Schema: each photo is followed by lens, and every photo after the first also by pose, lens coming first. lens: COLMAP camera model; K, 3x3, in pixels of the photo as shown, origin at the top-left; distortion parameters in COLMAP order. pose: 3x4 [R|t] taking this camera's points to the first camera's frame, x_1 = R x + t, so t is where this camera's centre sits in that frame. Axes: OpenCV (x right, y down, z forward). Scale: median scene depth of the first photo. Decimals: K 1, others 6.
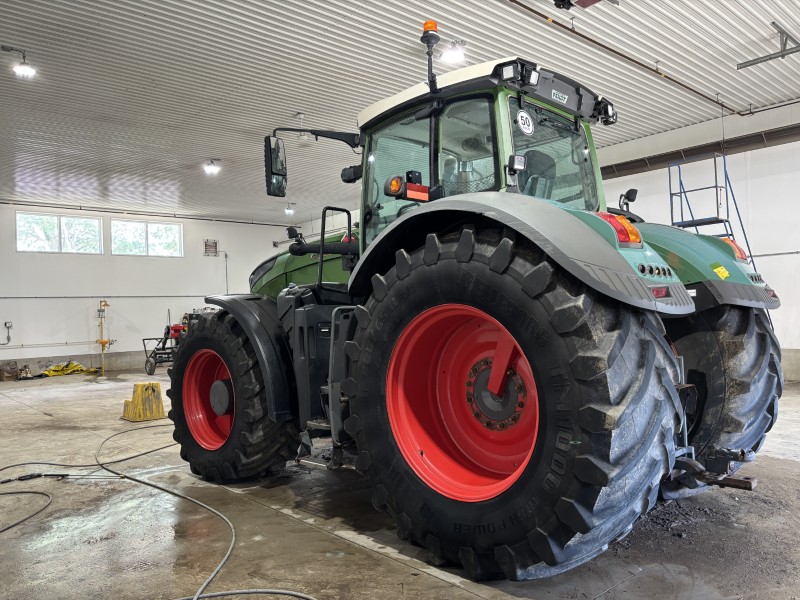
lens RADIAL K [[604.4, 0, 394.9], [0, 604.4, 299.3], [0, 0, 1]] dist [0.053362, -0.050636]
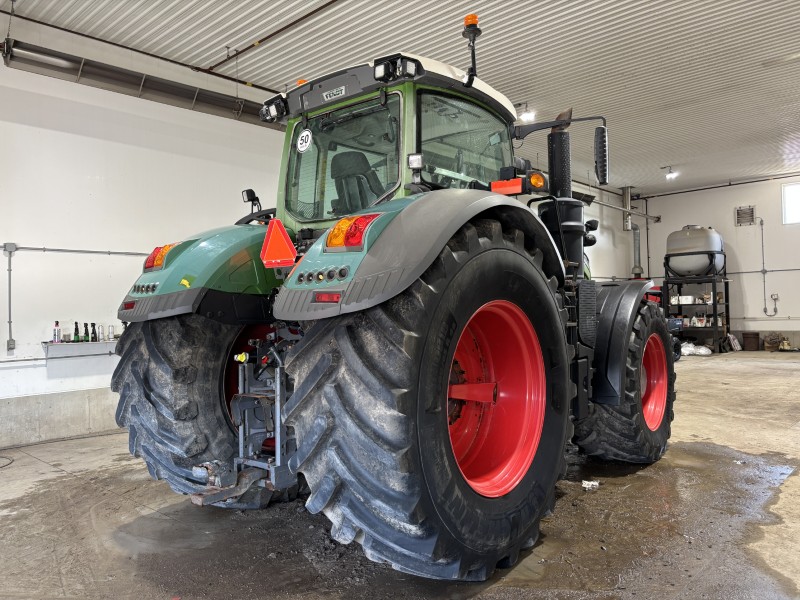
lens RADIAL K [[604.4, 0, 393.3], [0, 604.4, 302.2], [0, 0, 1]] dist [0.053362, -0.050636]
pose [[0.098683, 0.019963, -0.994919, 1.229527], [0.046010, 0.998638, 0.024601, -0.017523], [0.994055, -0.048204, 0.097630, 0.961601]]
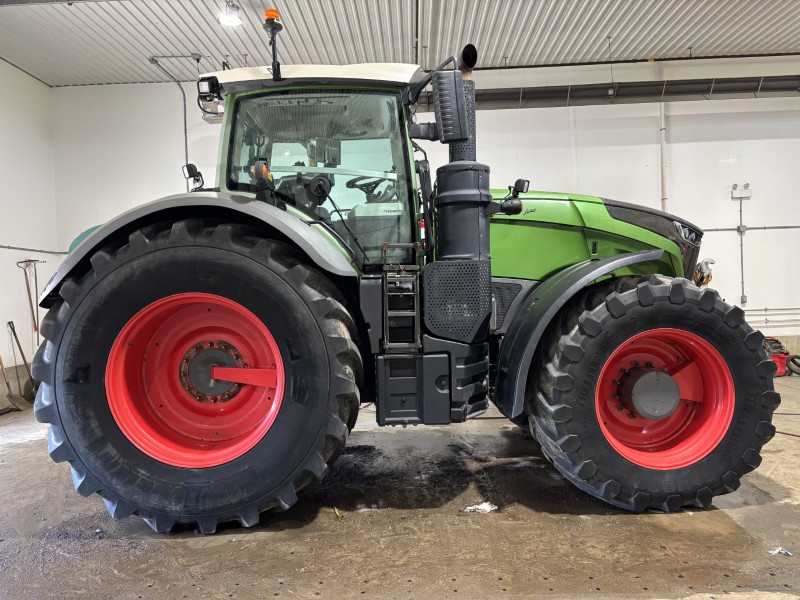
lens RADIAL K [[604.4, 0, 396.5], [0, 604.4, 300.4], [0, 0, 1]] dist [0.053362, -0.050636]
pose [[-0.687676, 0.067387, -0.722884, 0.873546], [0.076607, 0.996860, 0.020050, 0.022774], [0.721965, -0.041590, -0.690679, 2.020266]]
